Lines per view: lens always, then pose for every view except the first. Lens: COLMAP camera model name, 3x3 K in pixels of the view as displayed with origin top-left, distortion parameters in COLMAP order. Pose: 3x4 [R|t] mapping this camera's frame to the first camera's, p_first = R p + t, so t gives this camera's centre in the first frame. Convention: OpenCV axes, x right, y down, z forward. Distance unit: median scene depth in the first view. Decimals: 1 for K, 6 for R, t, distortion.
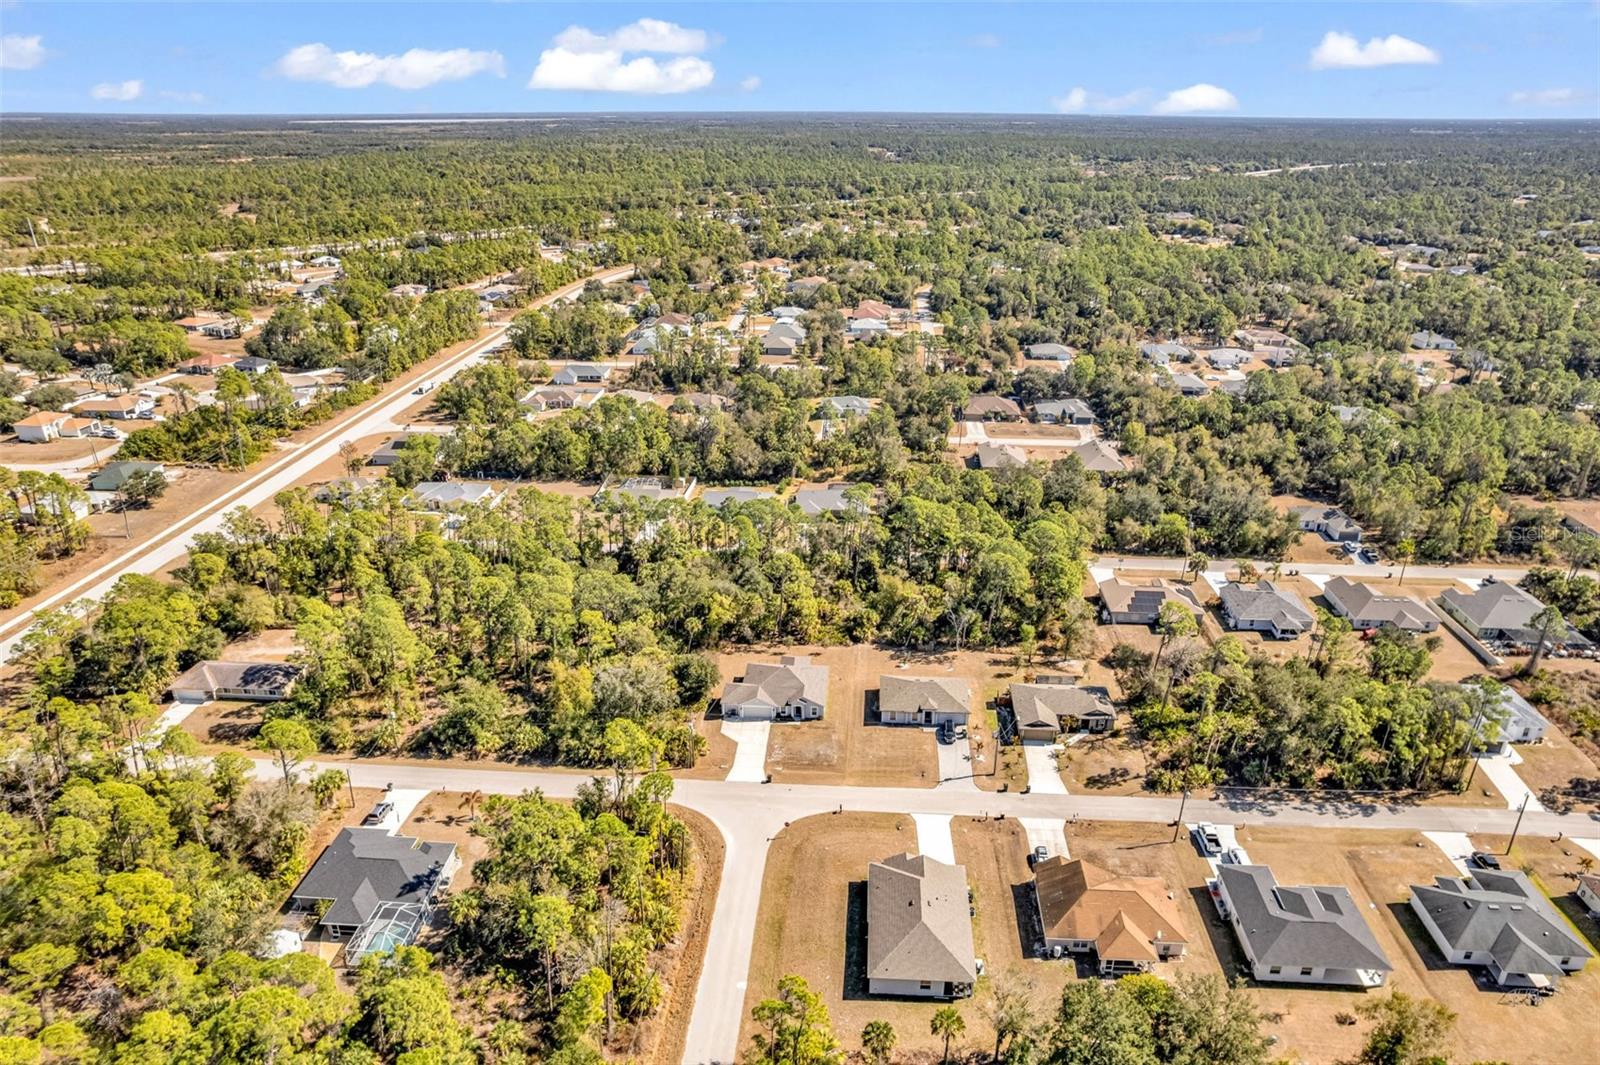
lens RADIAL K [[1027.6, 0, 813.8], [0, 1027.6, 542.6], [0, 0, 1]] dist [-0.079607, 0.069499]
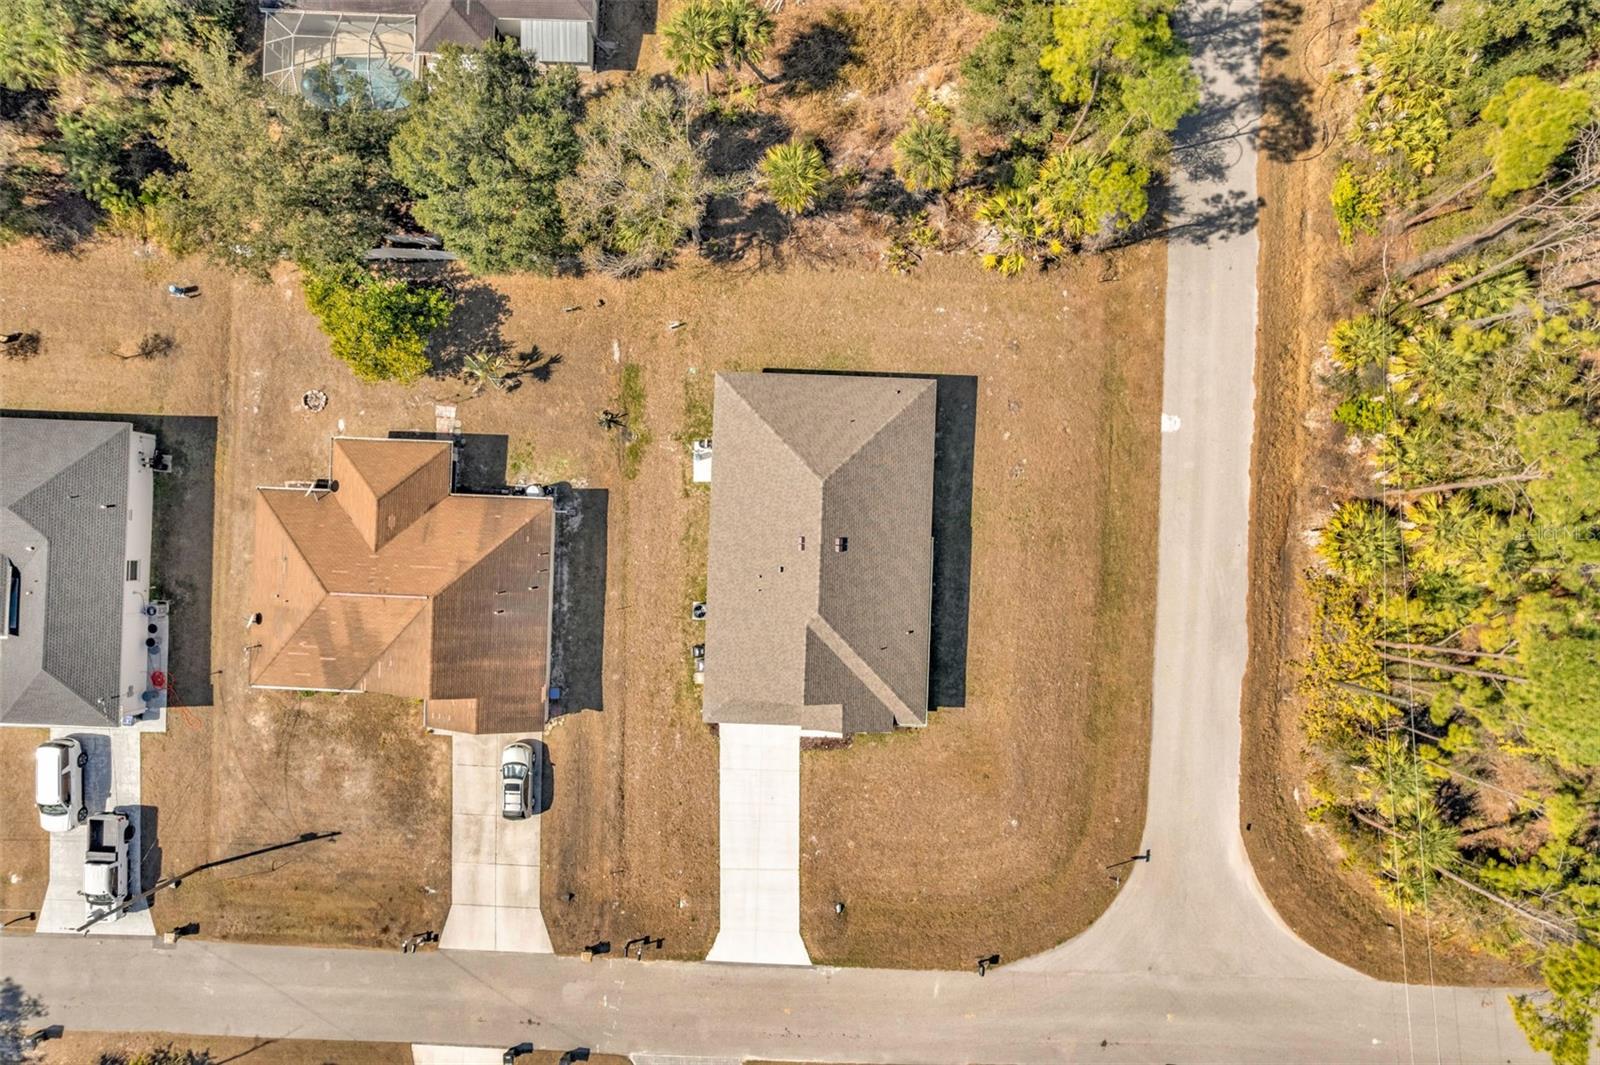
lens RADIAL K [[1027.6, 0, 813.8], [0, 1027.6, 542.6], [0, 0, 1]] dist [-0.079607, 0.069499]
pose [[-0.999573, 0.027572, -0.009720, 0.060672], [-0.019724, -0.390590, 0.920353, -0.029298], [0.021579, 0.920152, 0.390967, 0.447004]]
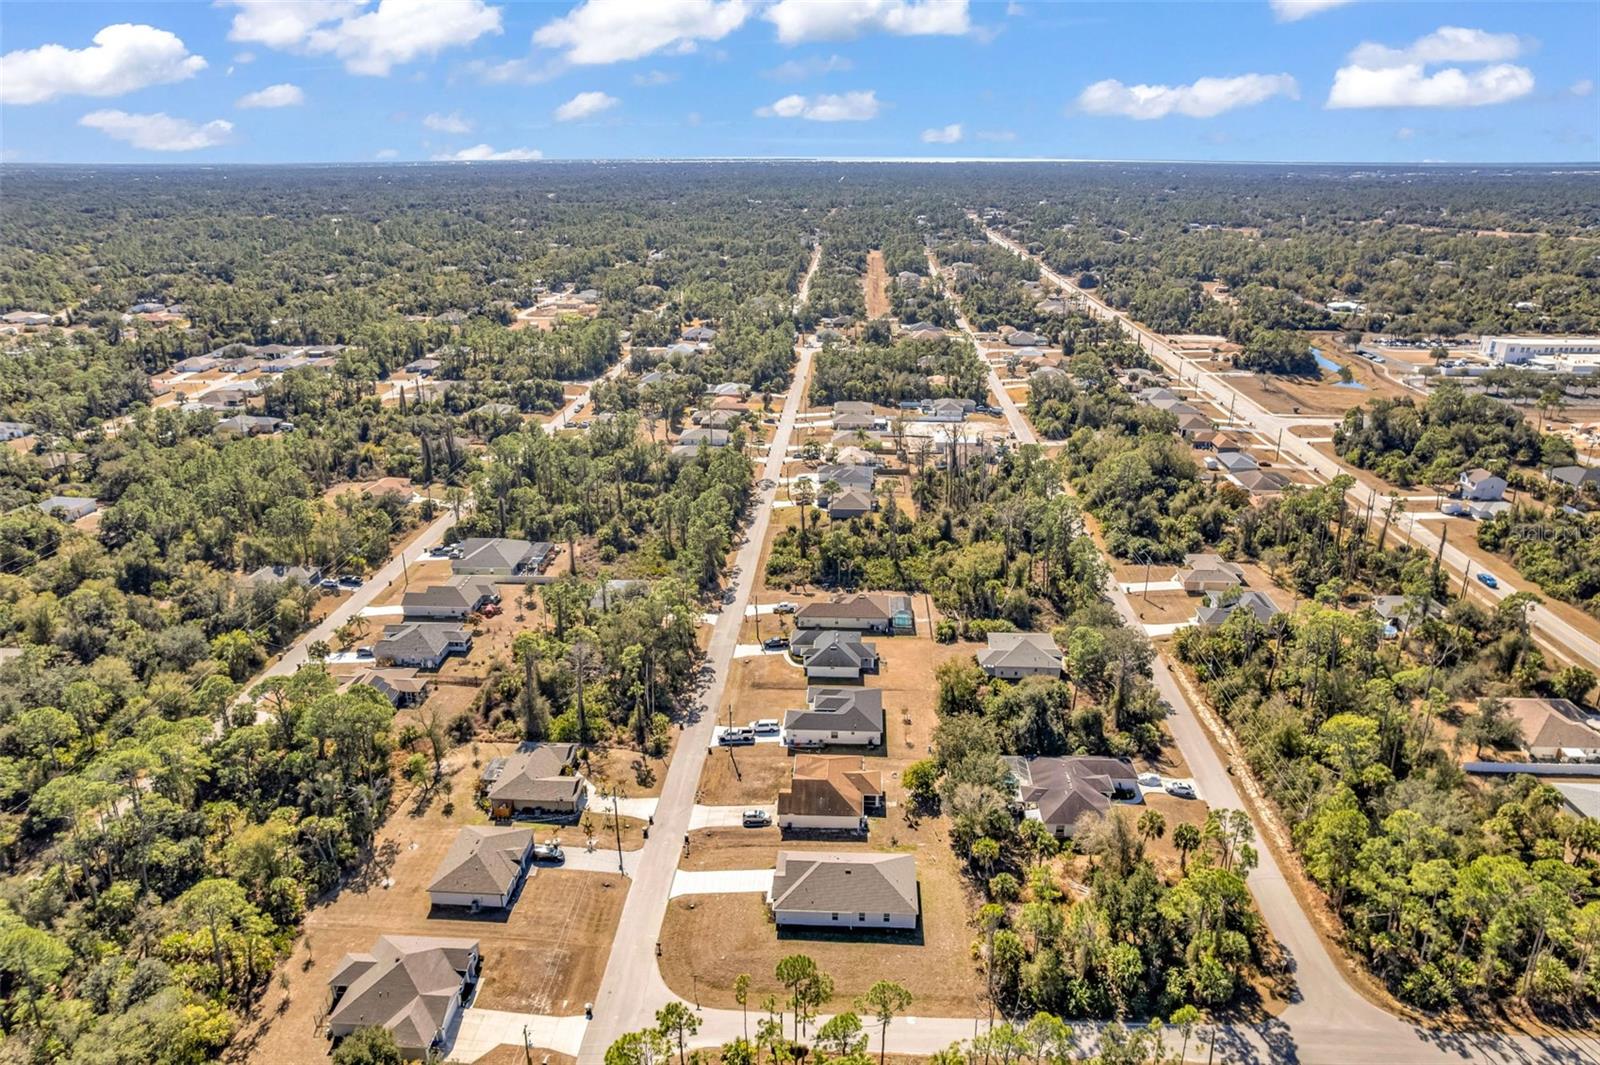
lens RADIAL K [[1027.6, 0, 813.8], [0, 1027.6, 542.6], [0, 0, 1]] dist [-0.079607, 0.069499]
pose [[-0.017145, -0.360212, 0.932713, -0.449556], [0.396027, 0.854109, 0.337135, -0.192455], [-0.918079, 0.375159, 0.128010, 0.407739]]
